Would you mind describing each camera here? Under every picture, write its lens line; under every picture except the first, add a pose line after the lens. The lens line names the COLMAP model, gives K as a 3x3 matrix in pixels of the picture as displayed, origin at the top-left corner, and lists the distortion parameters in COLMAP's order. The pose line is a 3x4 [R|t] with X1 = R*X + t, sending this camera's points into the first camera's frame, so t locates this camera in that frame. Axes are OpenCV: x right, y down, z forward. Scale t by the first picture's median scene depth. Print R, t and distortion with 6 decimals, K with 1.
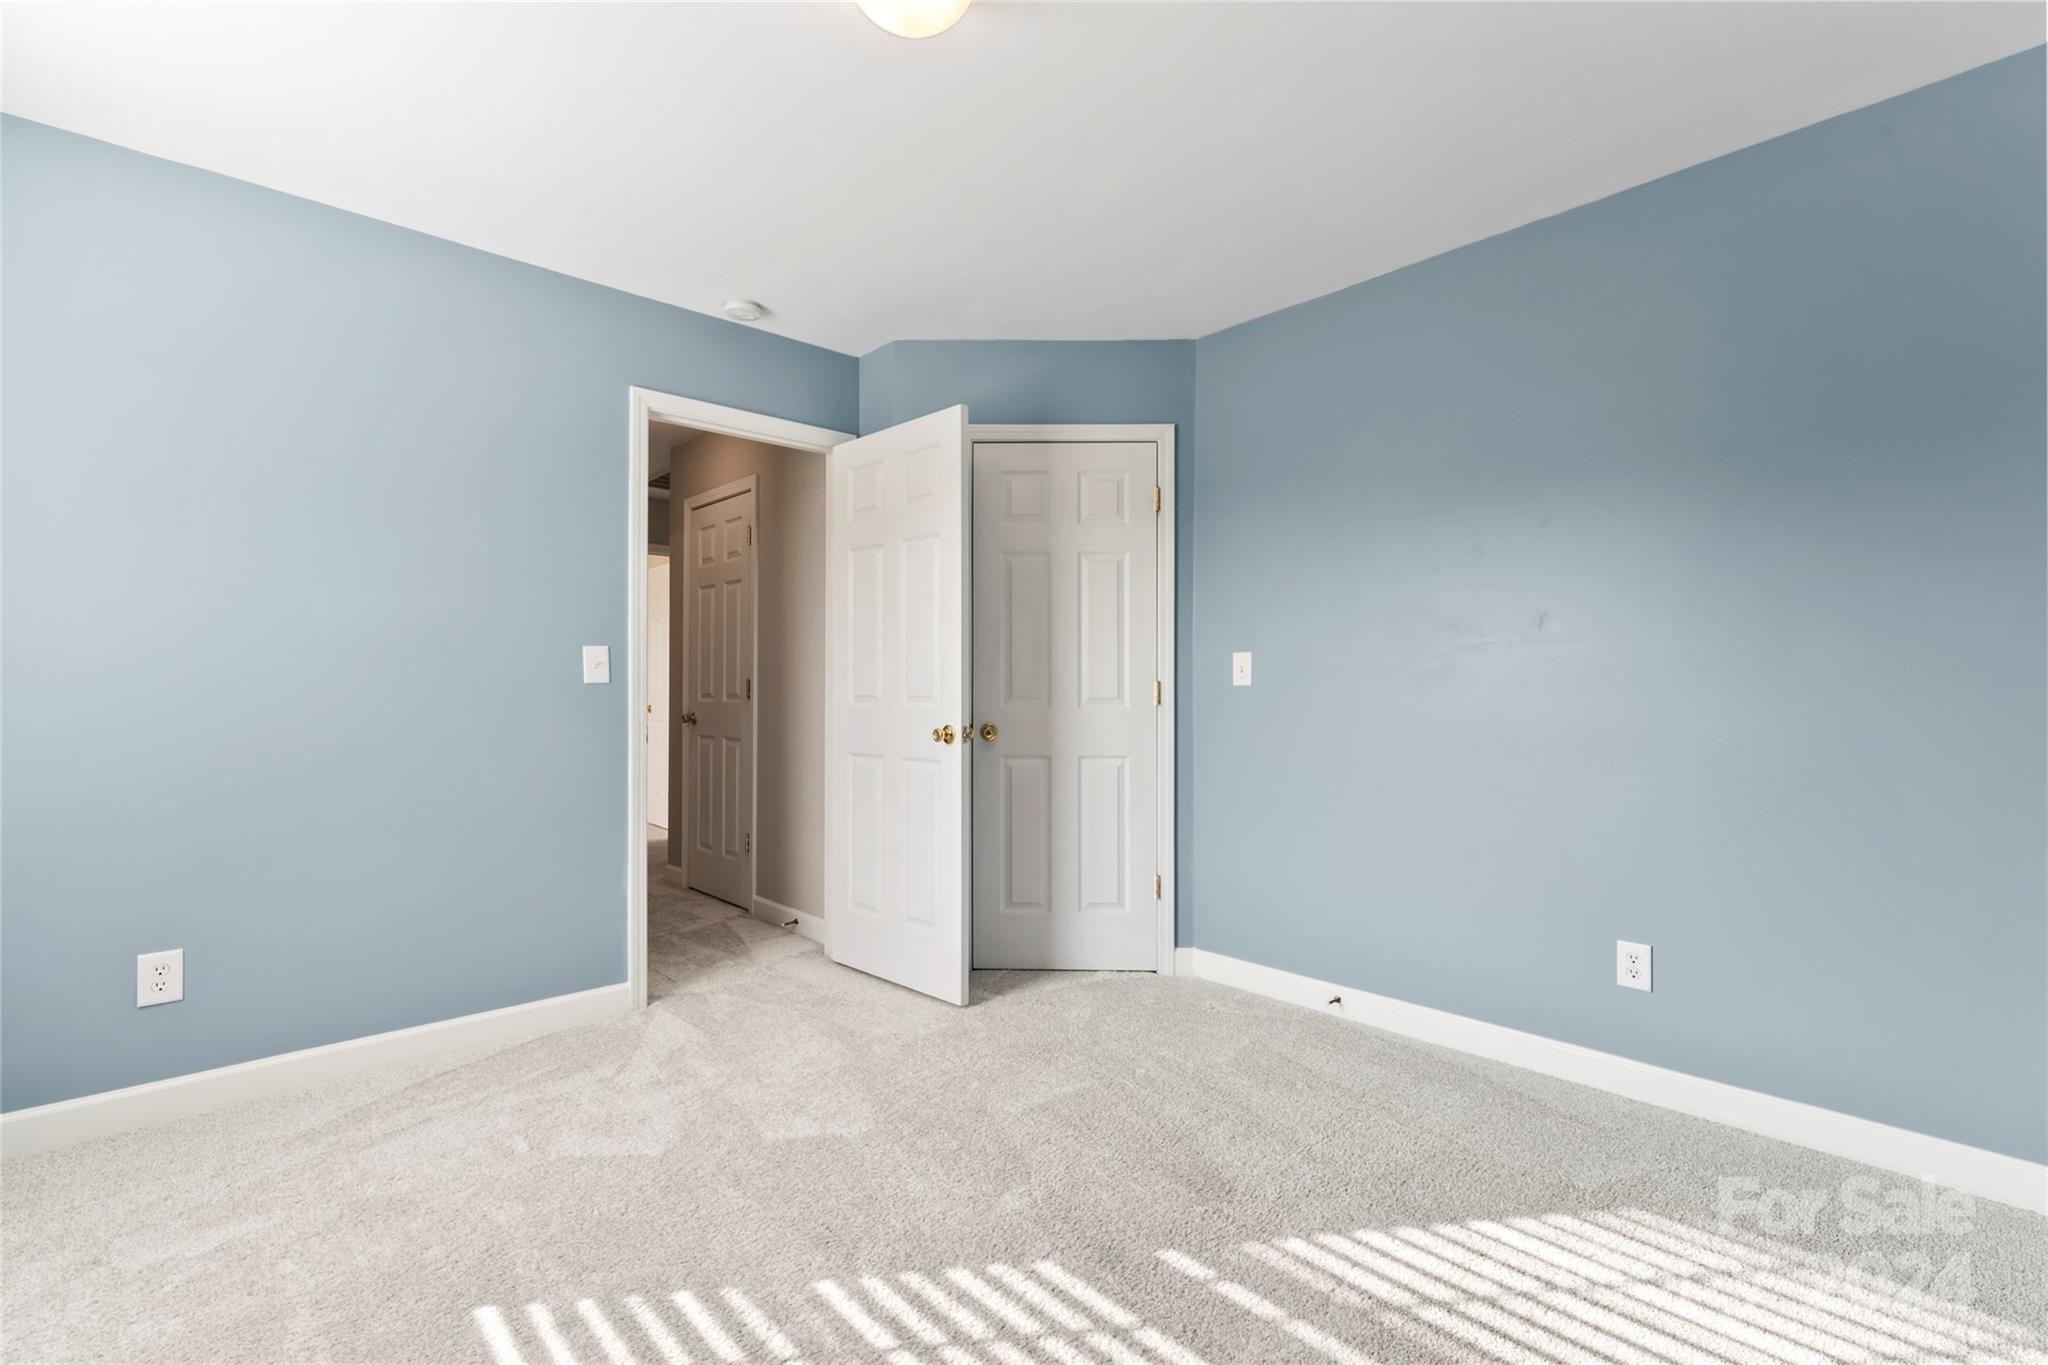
lens RADIAL K [[923.9, 0, 1016.7], [0, 923.9, 685.0], [0, 0, 1]] dist [-0.000246, 0.000820]
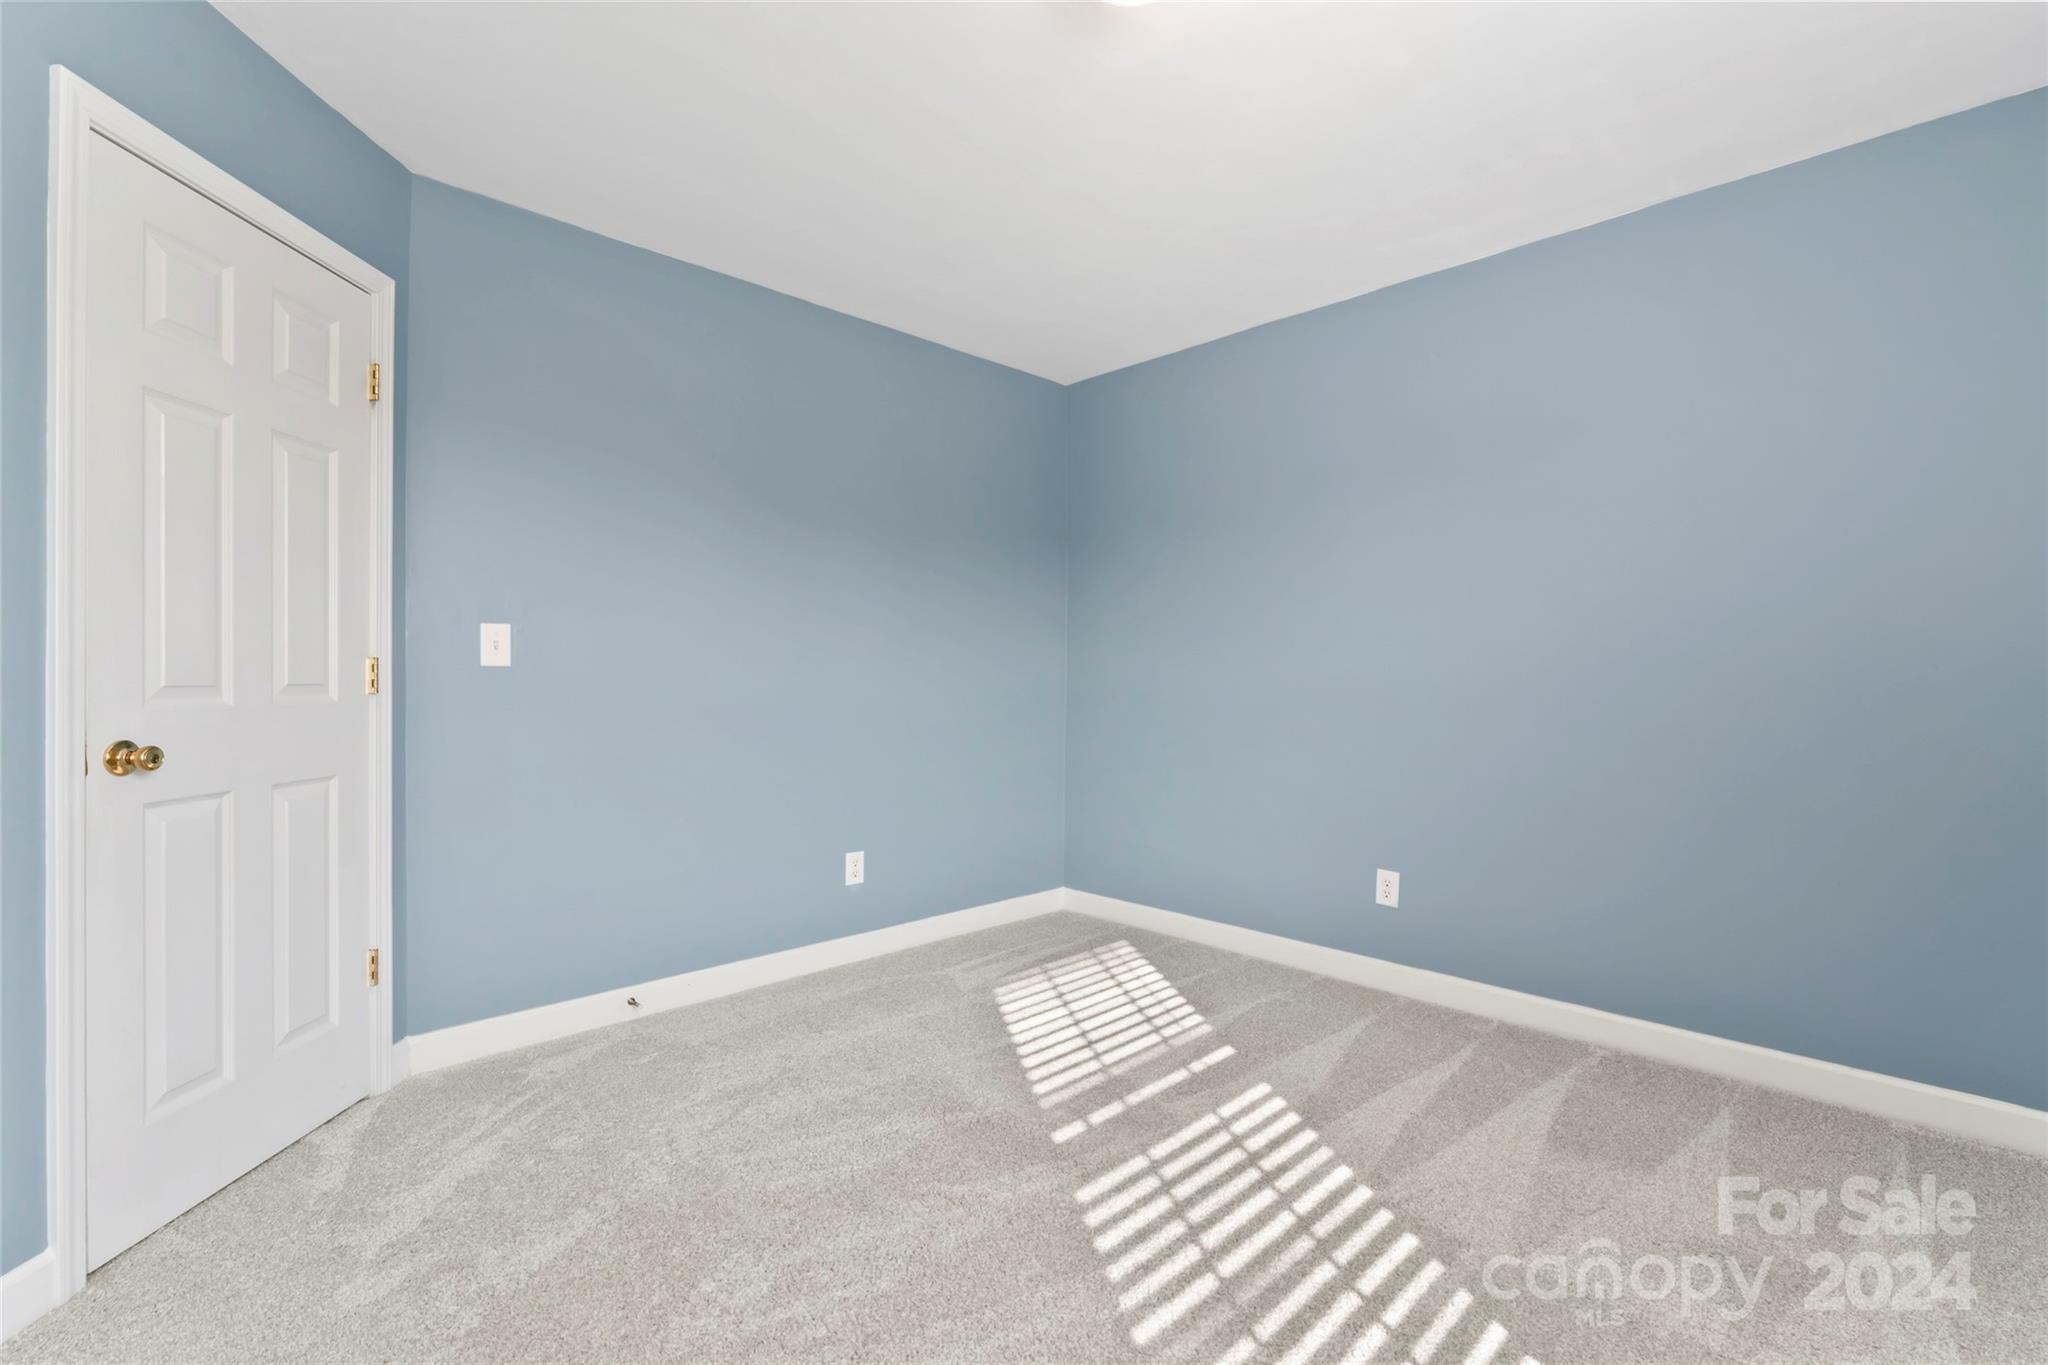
lens RADIAL K [[923.9, 0, 1021.8], [0, 923.9, 679.1], [0, 0, 1]] dist [-0.000246, 0.000820]
pose [[-0.053181, -0.001435, 0.998584, -1.052969], [-0.015475, 0.999880, 0.000613, 0.008634], [-0.998465, -0.015421, -0.053196, 1.120589]]
